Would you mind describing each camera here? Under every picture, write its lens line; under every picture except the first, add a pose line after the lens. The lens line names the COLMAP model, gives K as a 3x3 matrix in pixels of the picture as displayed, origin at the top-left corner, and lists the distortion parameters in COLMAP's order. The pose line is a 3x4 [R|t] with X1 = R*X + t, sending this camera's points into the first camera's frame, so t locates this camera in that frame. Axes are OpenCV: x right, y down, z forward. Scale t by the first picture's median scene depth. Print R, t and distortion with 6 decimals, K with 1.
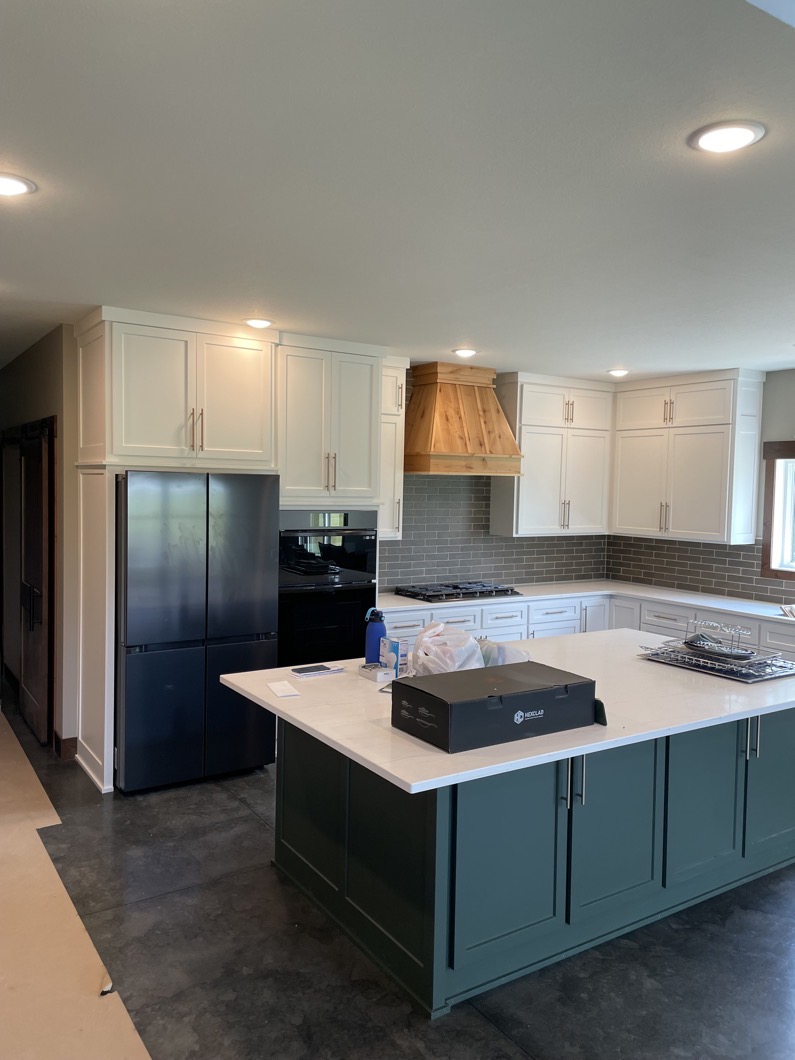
lens RADIAL K [[803.6, 0, 398.3], [0, 803.6, 527.1], [0, 0, 1]] dist [0.098961, -0.131920]
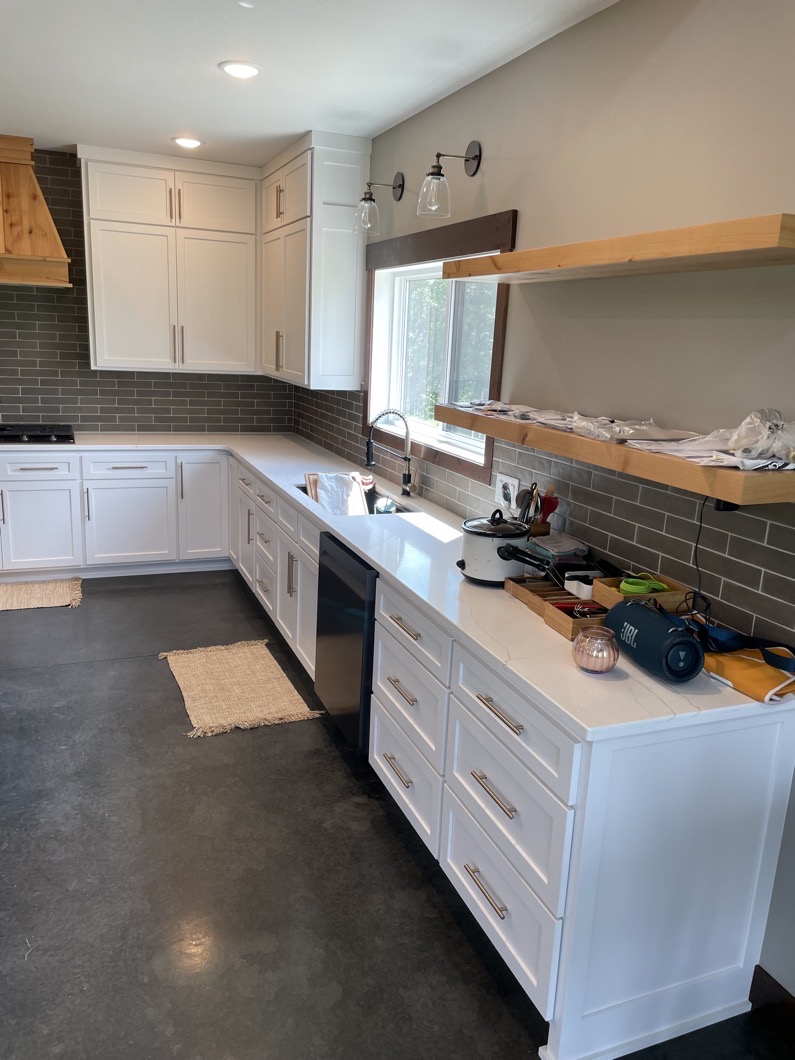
lens RADIAL K [[803.6, 0, 395.9], [0, 803.6, 523.2], [0, 0, 1]] dist [0.098961, -0.131920]
pose [[0.979542, 0.071173, -0.188236, 0.612533], [-0.038050, 0.984001, 0.174052, 0.010393], [0.197612, -0.163329, 0.966578, 0.270786]]
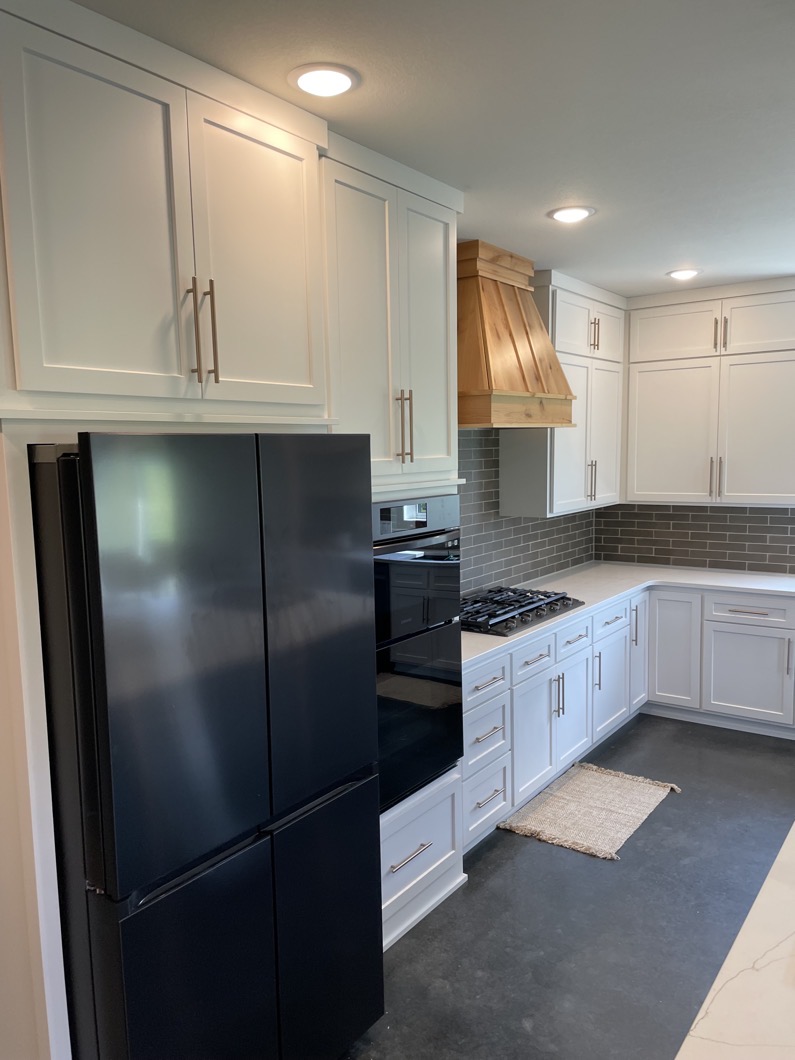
lens RADIAL K [[803.6, 0, 391.9], [0, 803.6, 540.9], [0, 0, 1]] dist [0.098961, -0.131920]
pose [[0.933306, -0.081292, 0.349758, -0.228666], [0.059053, 0.995523, 0.073804, -0.027416], [-0.354192, -0.048228, 0.933928, 0.415583]]
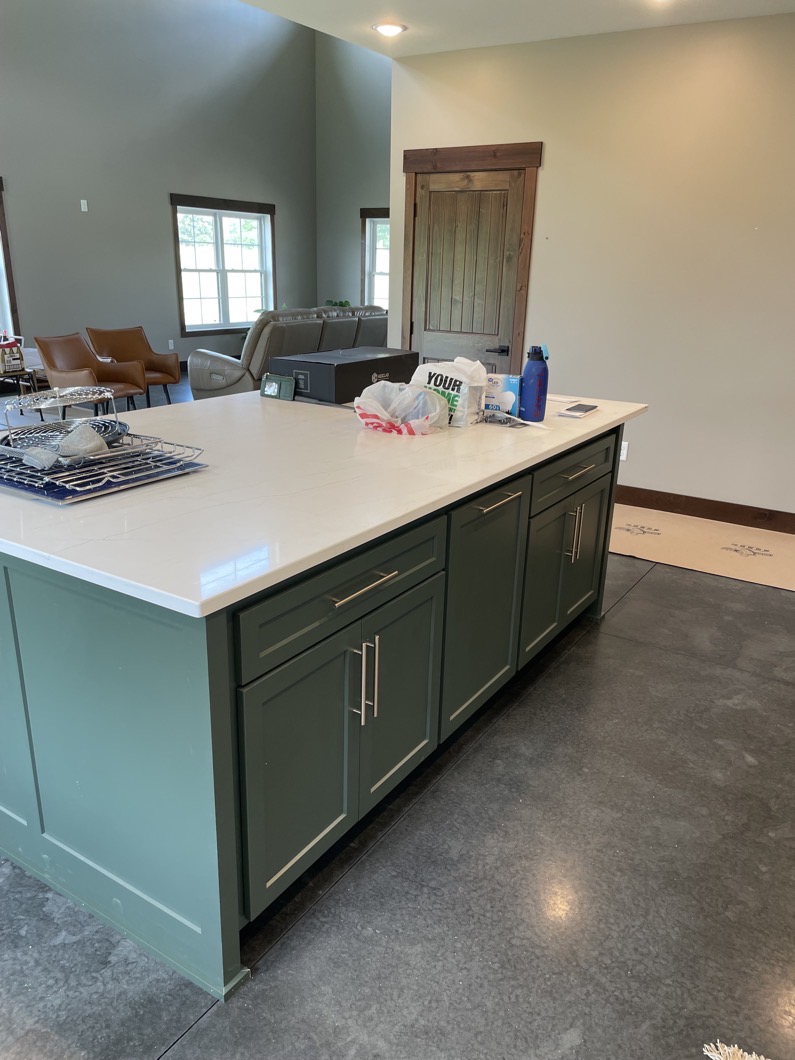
lens RADIAL K [[803.6, 0, 397.1], [0, 803.6, 532.2], [0, 0, 1]] dist [0.098961, -0.131920]
pose [[-0.913008, 0.092870, -0.397229, 0.252160], [-0.059698, 0.932841, 0.355307, -0.001850], [0.403549, 0.348112, -0.846148, 0.971051]]
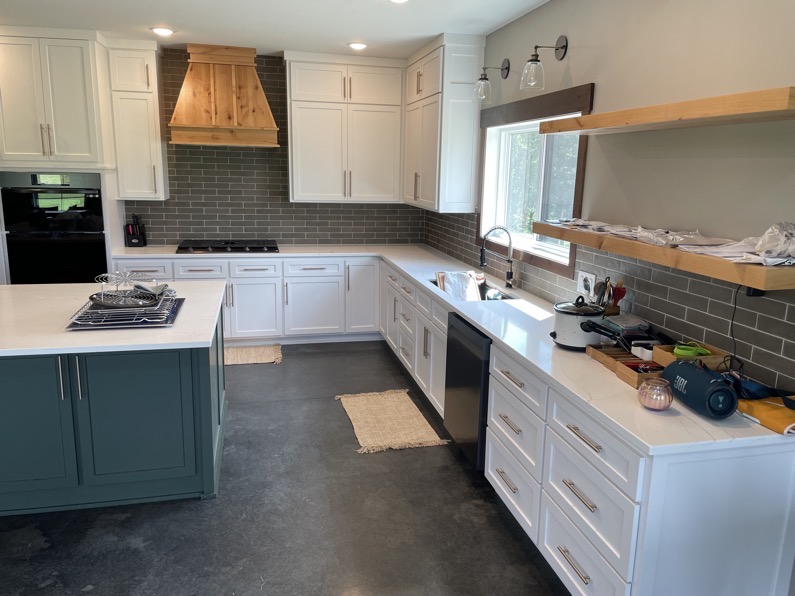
lens RADIAL K [[602.7, 0, 401.6], [0, 602.7, 292.2], [0, 0, 1]] dist [0.098961, -0.131920]
pose [[0.939899, 0.069616, -0.334281, 0.610461], [-0.021299, 0.989042, 0.146089, 0.009849], [0.340789, -0.130189, 0.931082, 0.232937]]
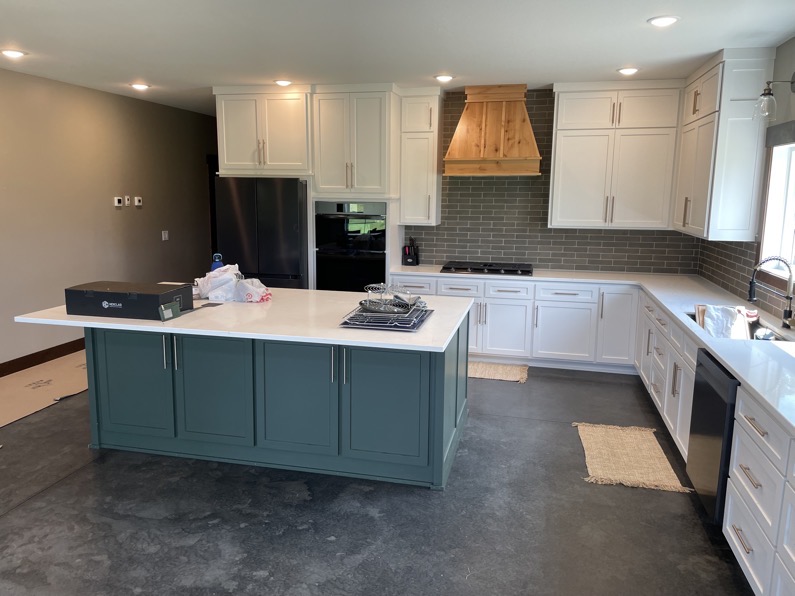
lens RADIAL K [[602.7, 0, 393.5], [0, 602.7, 290.4], [0, 0, 1]] dist [0.098961, -0.131920]
pose [[0.684556, 0.106470, -0.721143, 0.659511], [-0.035320, 0.992959, 0.113073, 0.011016], [0.728104, -0.051934, 0.683497, 0.224622]]
